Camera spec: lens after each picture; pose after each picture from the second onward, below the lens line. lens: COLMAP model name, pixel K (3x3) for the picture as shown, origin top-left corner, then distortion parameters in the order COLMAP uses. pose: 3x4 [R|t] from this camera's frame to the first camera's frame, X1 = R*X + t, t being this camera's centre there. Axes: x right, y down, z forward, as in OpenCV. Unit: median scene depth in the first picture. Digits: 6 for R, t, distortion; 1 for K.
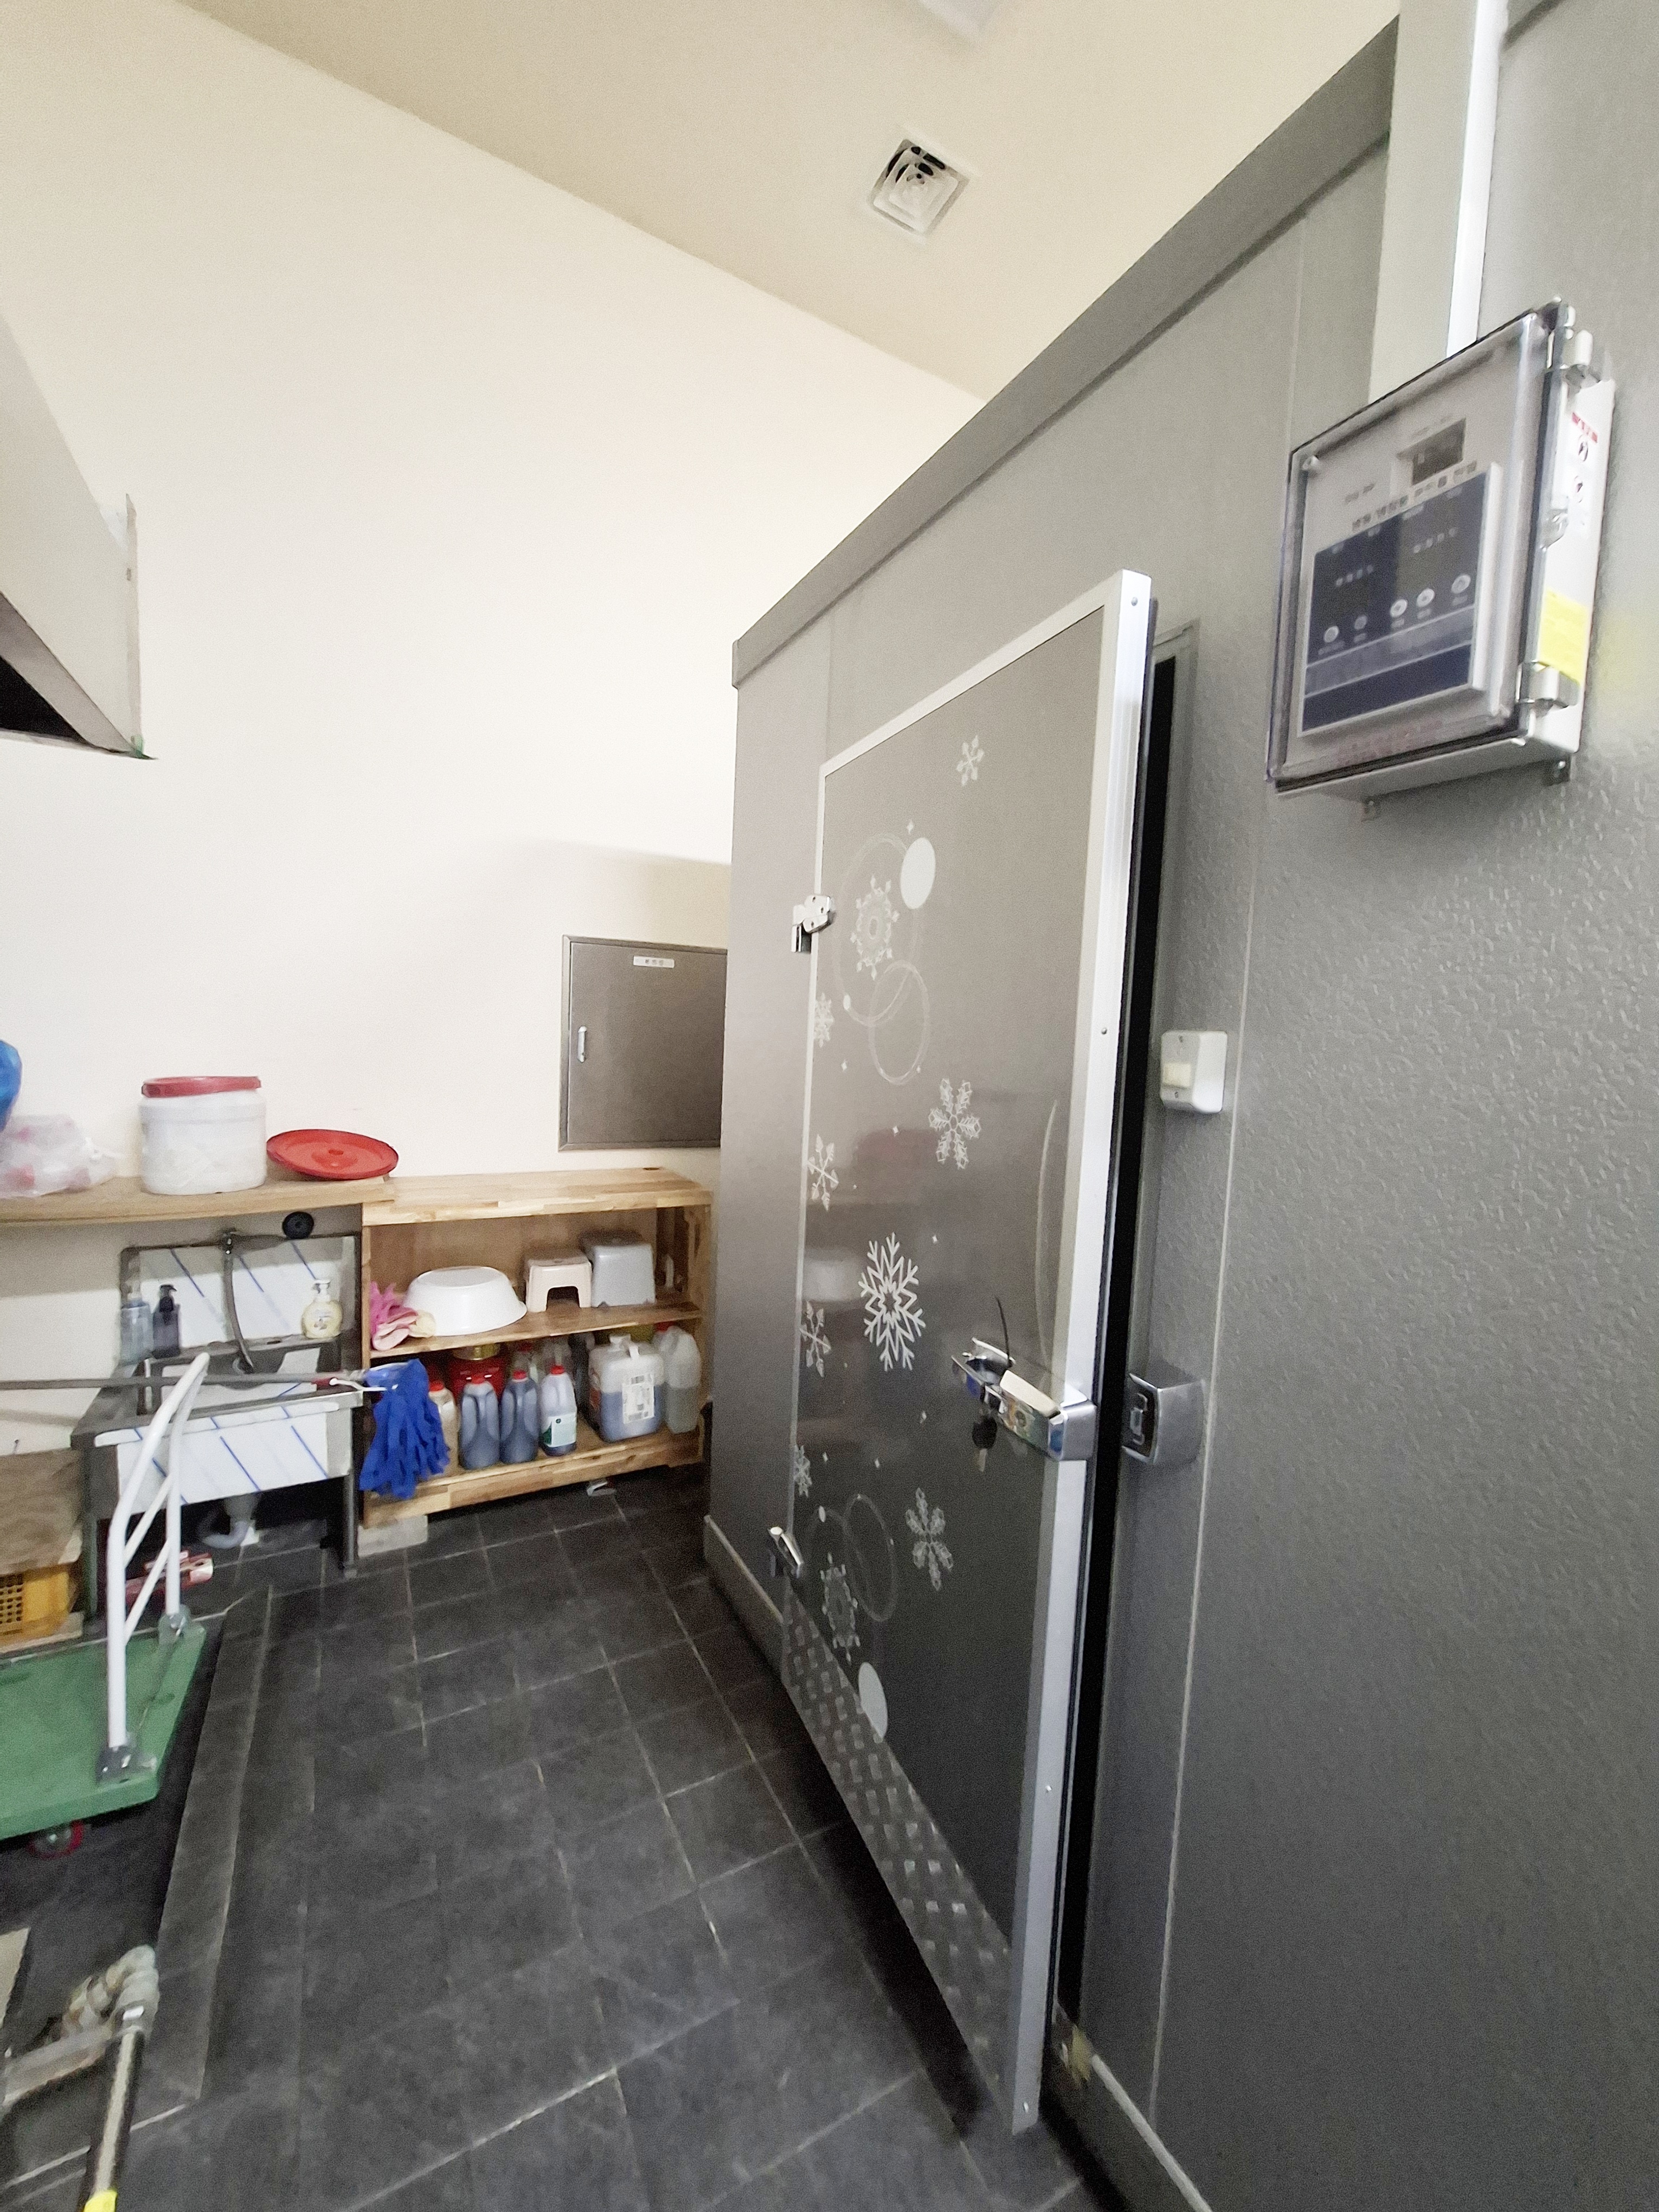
lens RADIAL K [[873.2, 0, 818.6], [0, 873.2, 1096.2], [0, 0, 1]] dist [-0.007833, 0.001024]
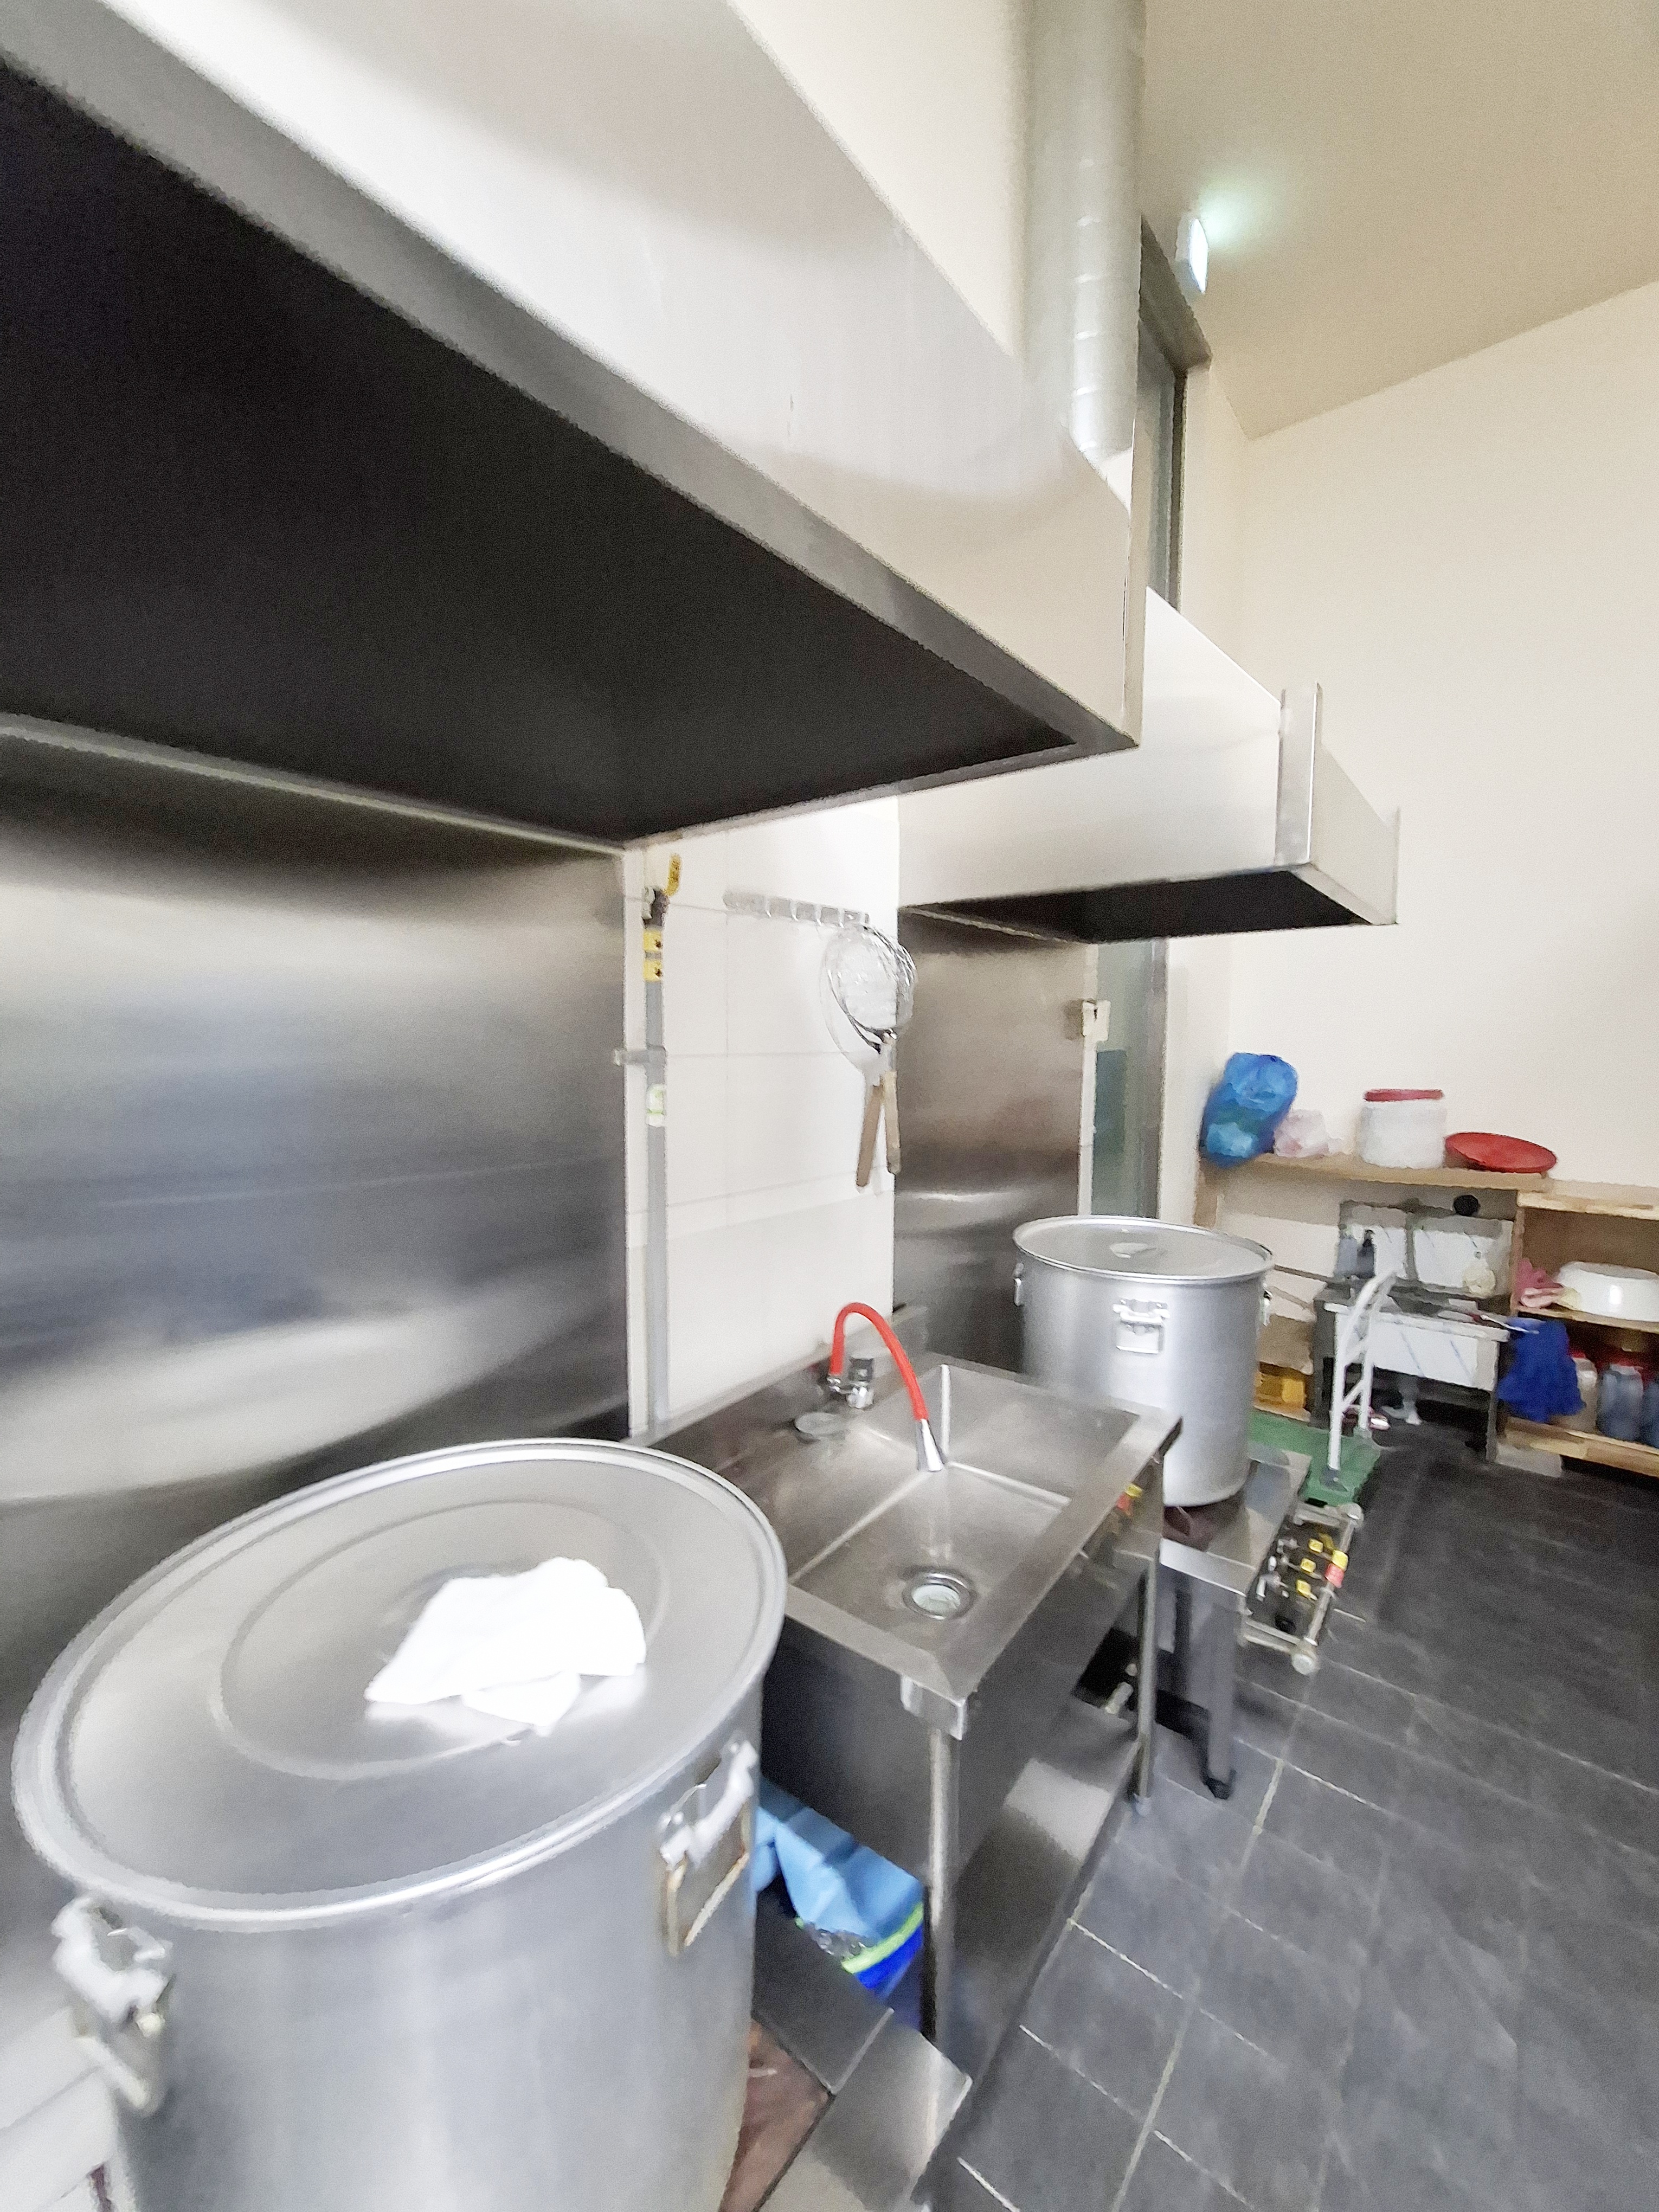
lens RADIAL K [[873.2, 0, 824.5], [0, 873.2, 1094.2], [0, 0, 1]] dist [-0.007833, 0.001024]
pose [[0.375058, 0.029074, -0.926545, 0.268858], [-0.060510, 0.998144, 0.006827, 0.033688], [0.925024, 0.053505, 0.376121, -0.426186]]
